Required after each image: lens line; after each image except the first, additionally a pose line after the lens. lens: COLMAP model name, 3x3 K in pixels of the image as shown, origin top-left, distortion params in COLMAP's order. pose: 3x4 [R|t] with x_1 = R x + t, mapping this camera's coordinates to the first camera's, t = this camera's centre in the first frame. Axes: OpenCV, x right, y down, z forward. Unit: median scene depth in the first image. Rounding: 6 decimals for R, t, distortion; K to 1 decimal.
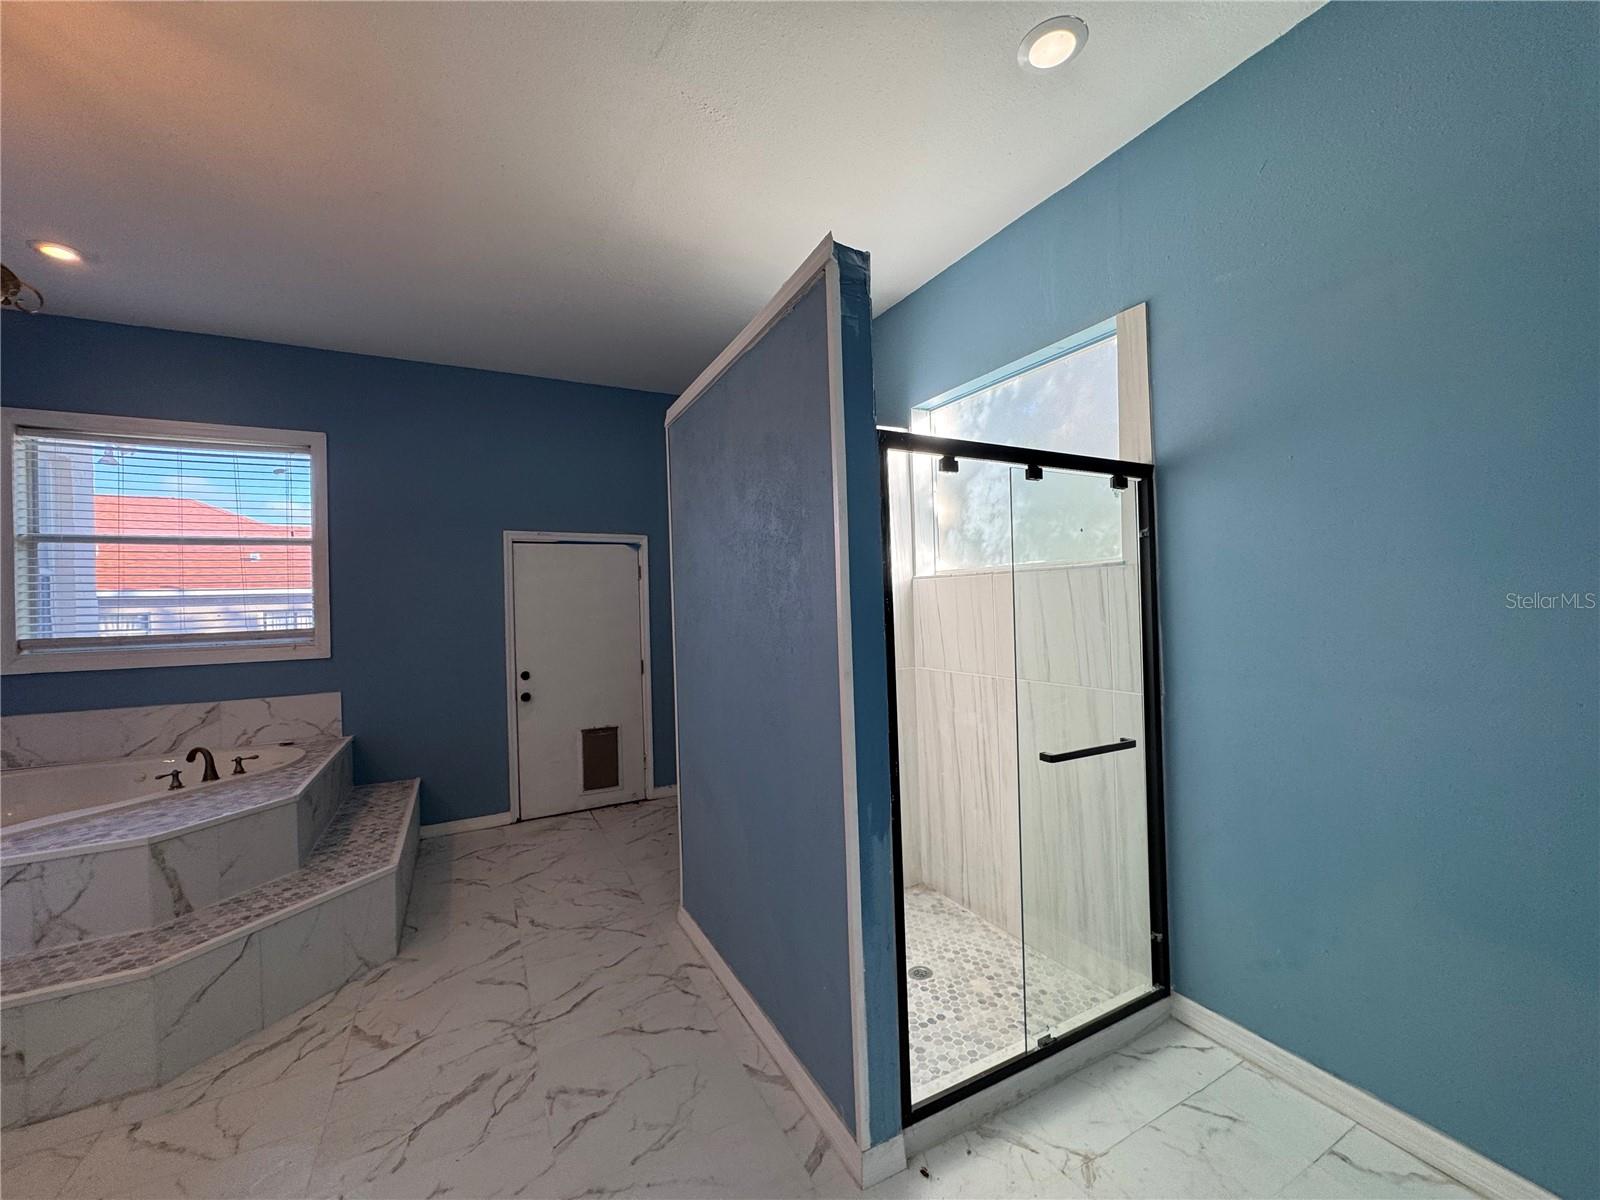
lens RADIAL K [[637.3, 0, 798.2], [0, 637.3, 599.5], [0, 0, 1]] dist [-0.002377, 0.000122]
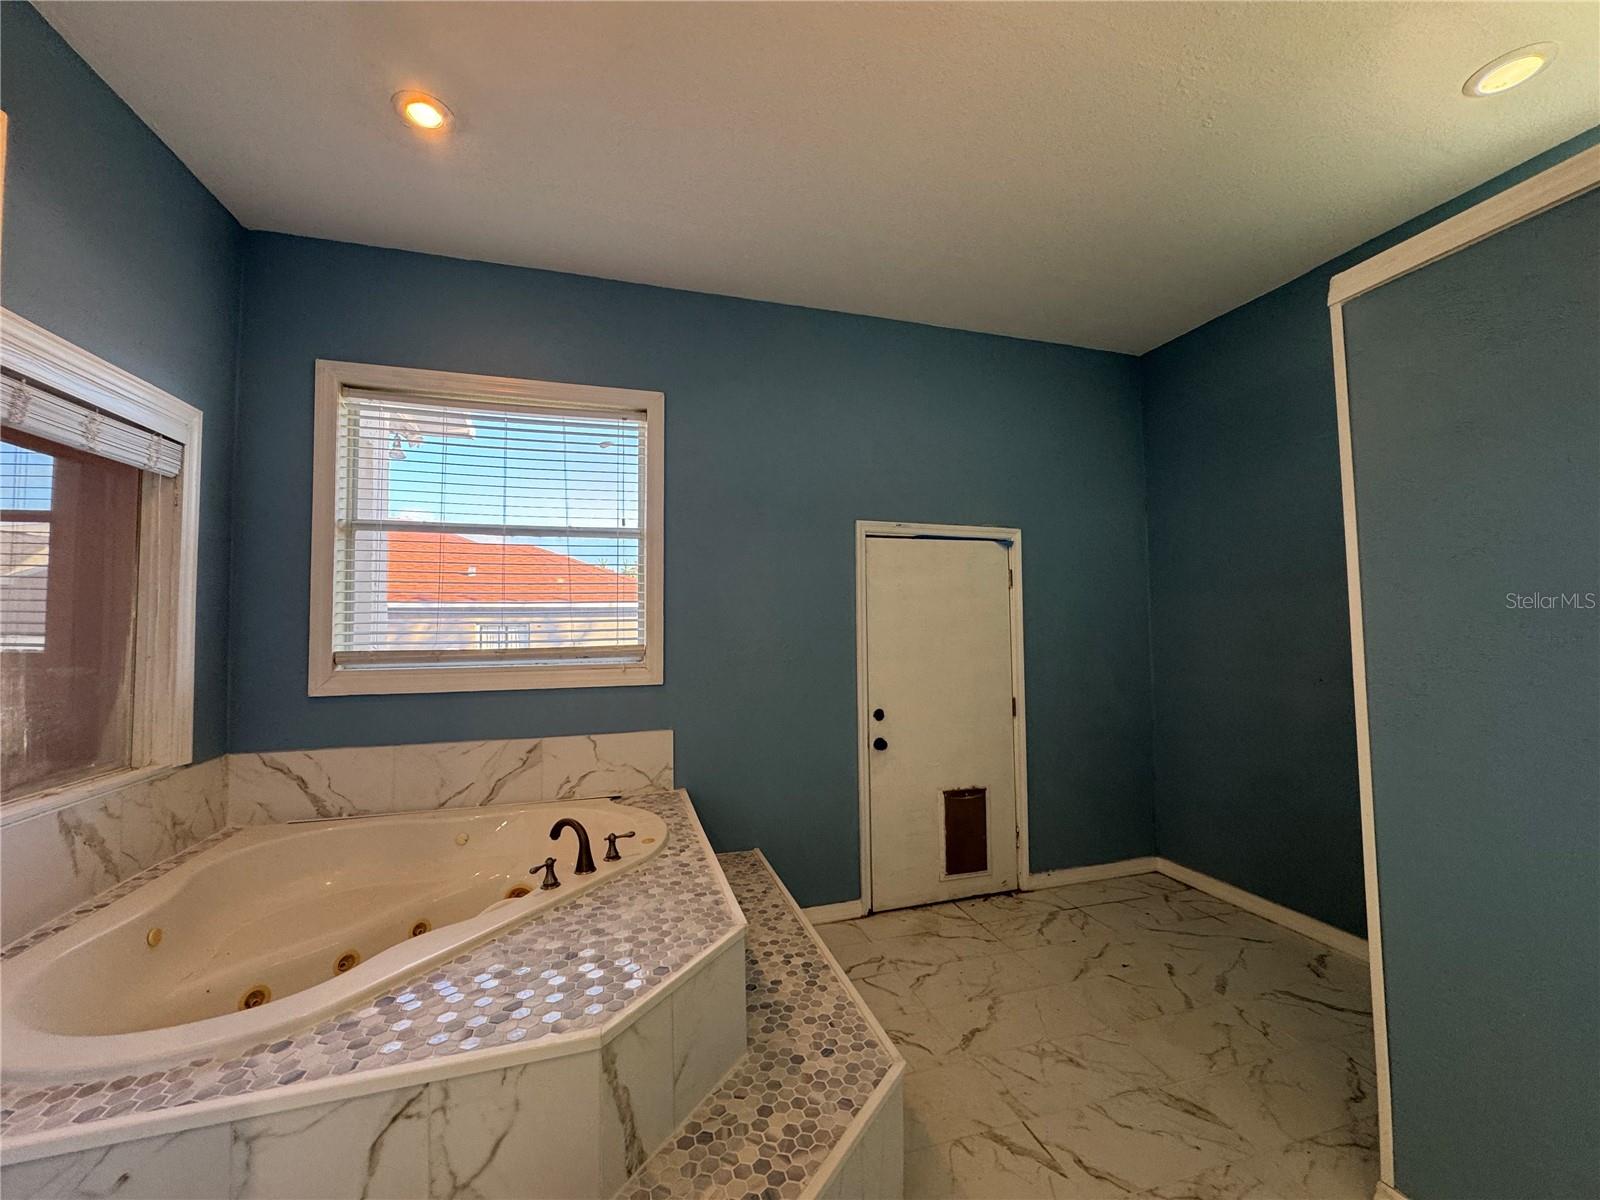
lens RADIAL K [[637.3, 0, 798.2], [0, 637.3, 599.8], [0, 0, 1]] dist [-0.002377, 0.000122]
pose [[0.981956, 0.009853, -0.188853, -0.535968], [-0.016252, 0.999344, -0.032362, 0.015402], [0.188410, 0.034847, 0.981472, 0.345975]]
